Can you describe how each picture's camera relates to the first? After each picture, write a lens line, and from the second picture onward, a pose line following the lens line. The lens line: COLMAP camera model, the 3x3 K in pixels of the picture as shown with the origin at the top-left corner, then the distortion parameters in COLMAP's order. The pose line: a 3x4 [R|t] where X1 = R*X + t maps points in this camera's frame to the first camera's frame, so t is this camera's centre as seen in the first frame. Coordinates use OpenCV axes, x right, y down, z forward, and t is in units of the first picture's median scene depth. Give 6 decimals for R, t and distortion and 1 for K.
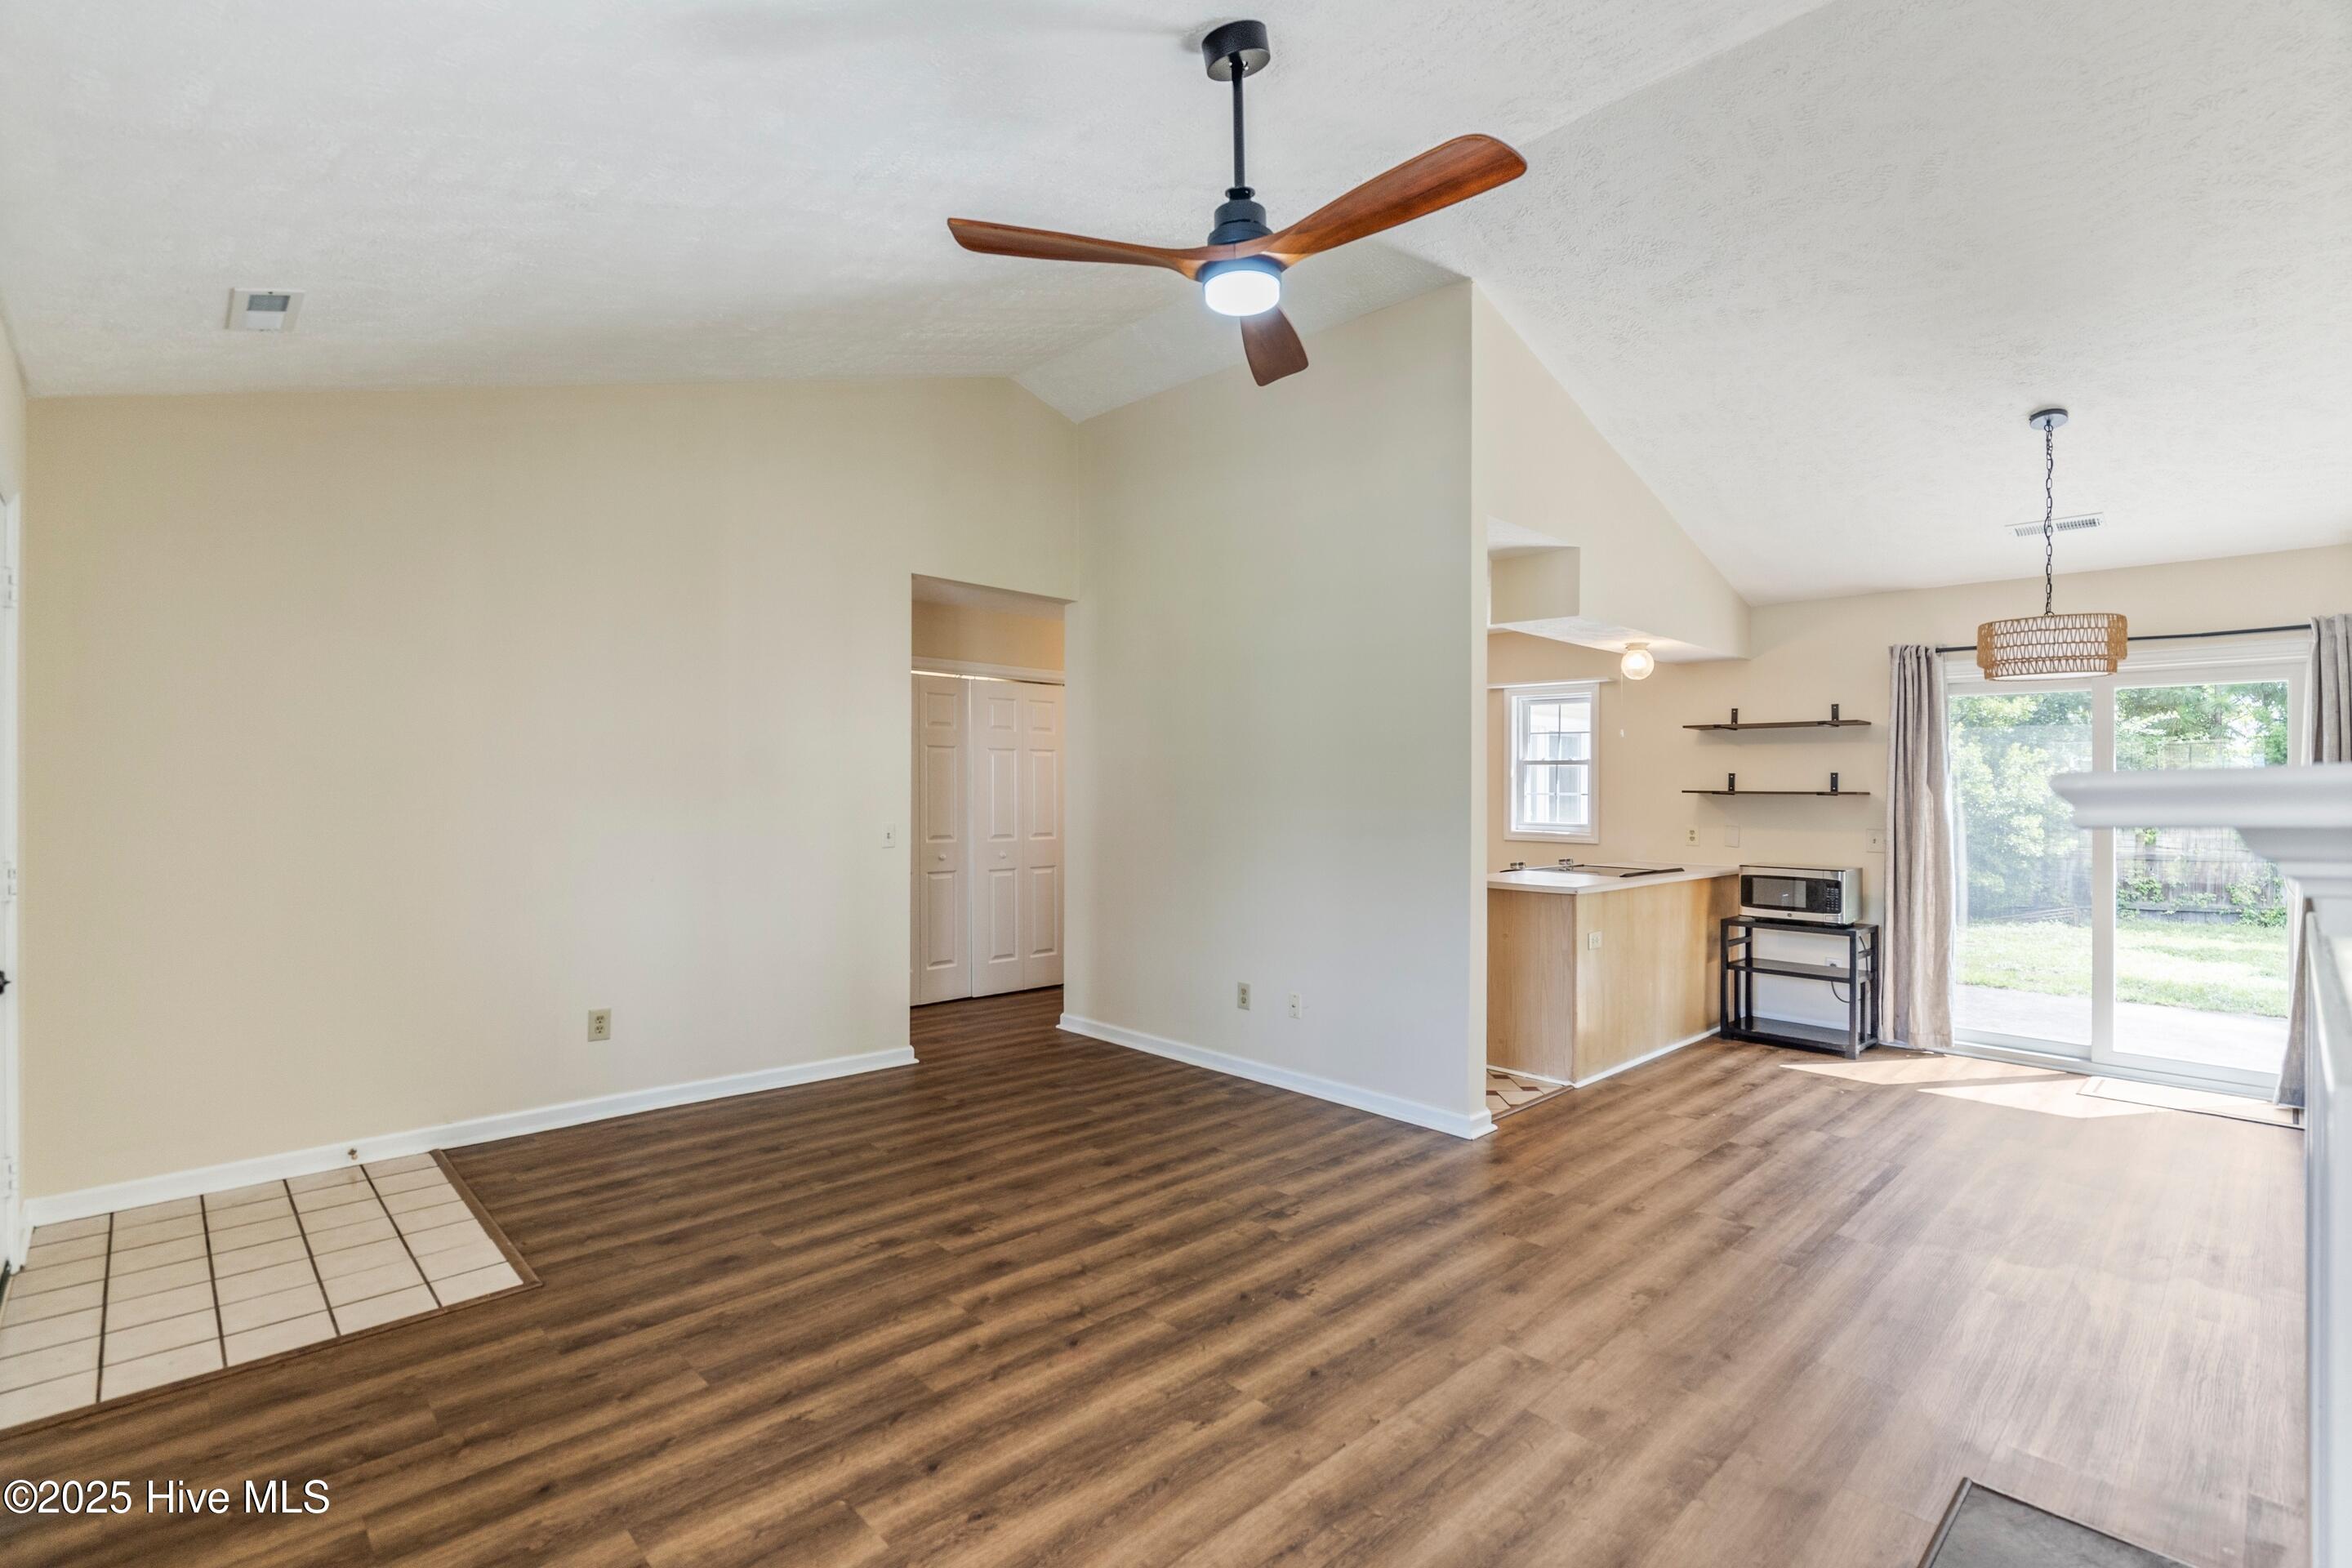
lens RADIAL K [[1041.3, 0, 1112.9], [0, 1041.3, 800.1], [0, 0, 1]] dist [-0.014075, -0.000011]
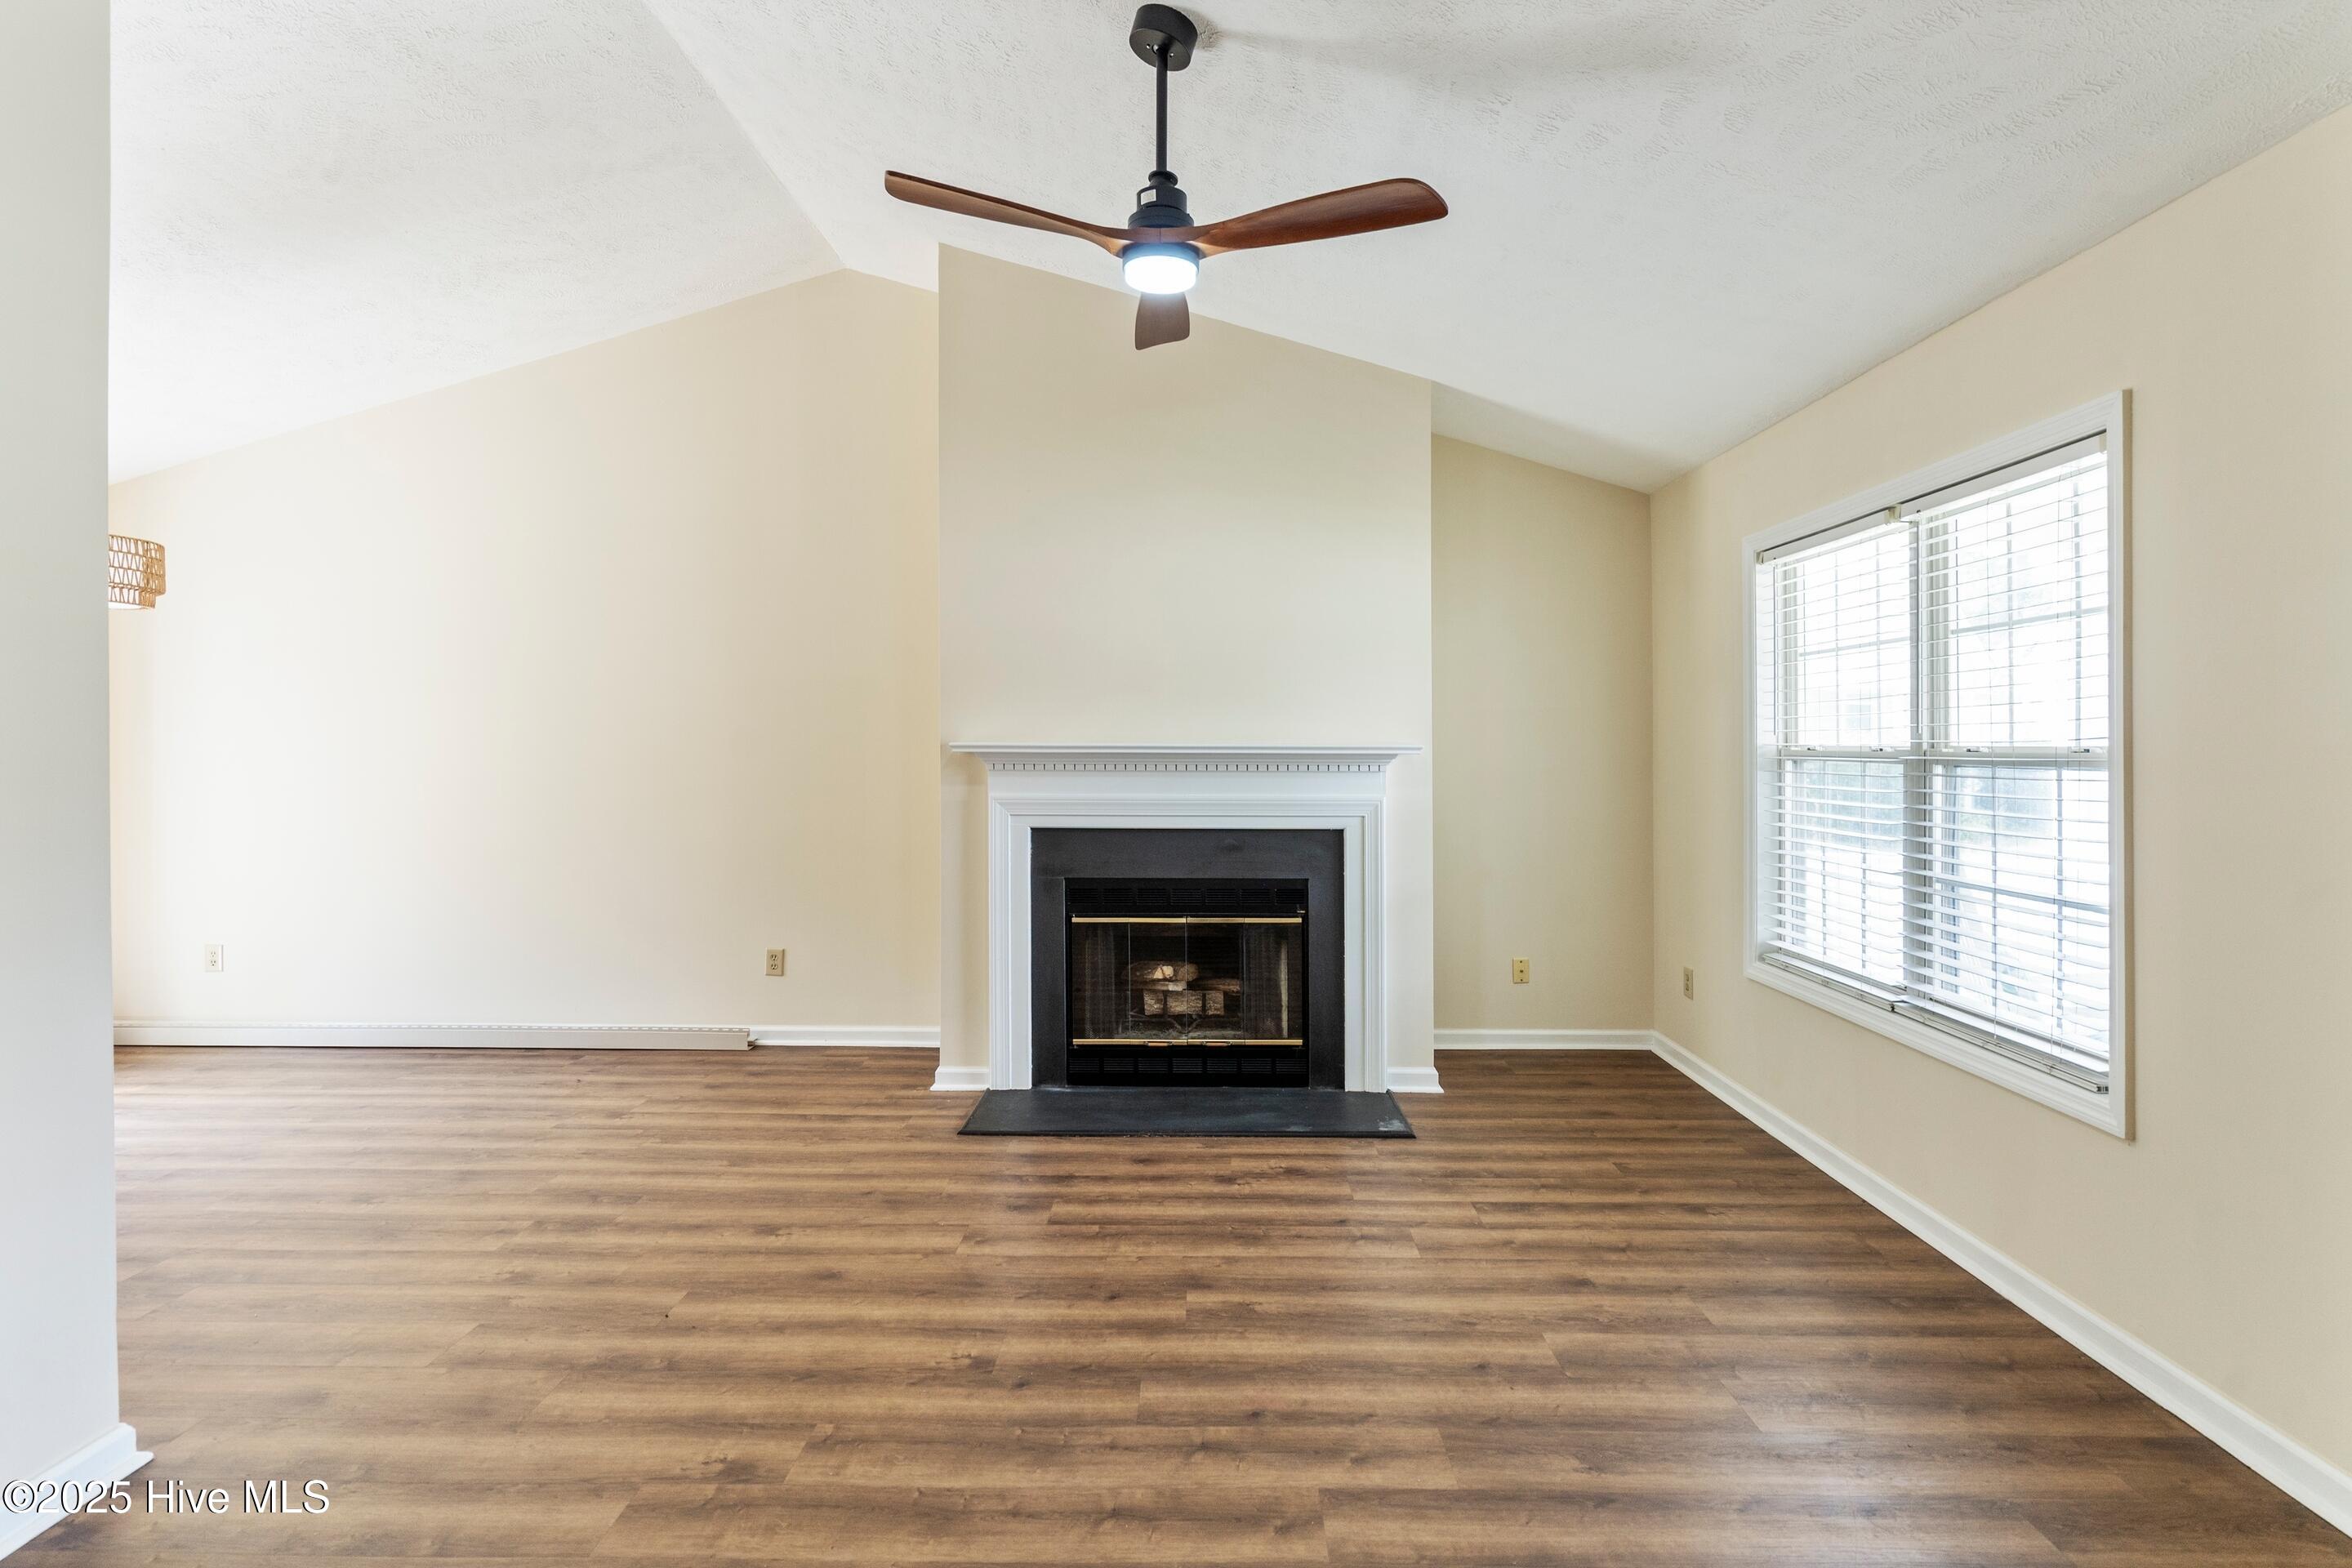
lens RADIAL K [[1119.2, 0, 1196.2], [0, 1119.2, 735.0], [0, 0, 1]] dist [-0.007220, 0.000667]
pose [[-0.745220, -0.006121, 0.666790, -0.523907], [-0.003518, 0.999980, 0.005248, -0.030019], [-0.666809, 0.001565, -0.745227, 1.480295]]
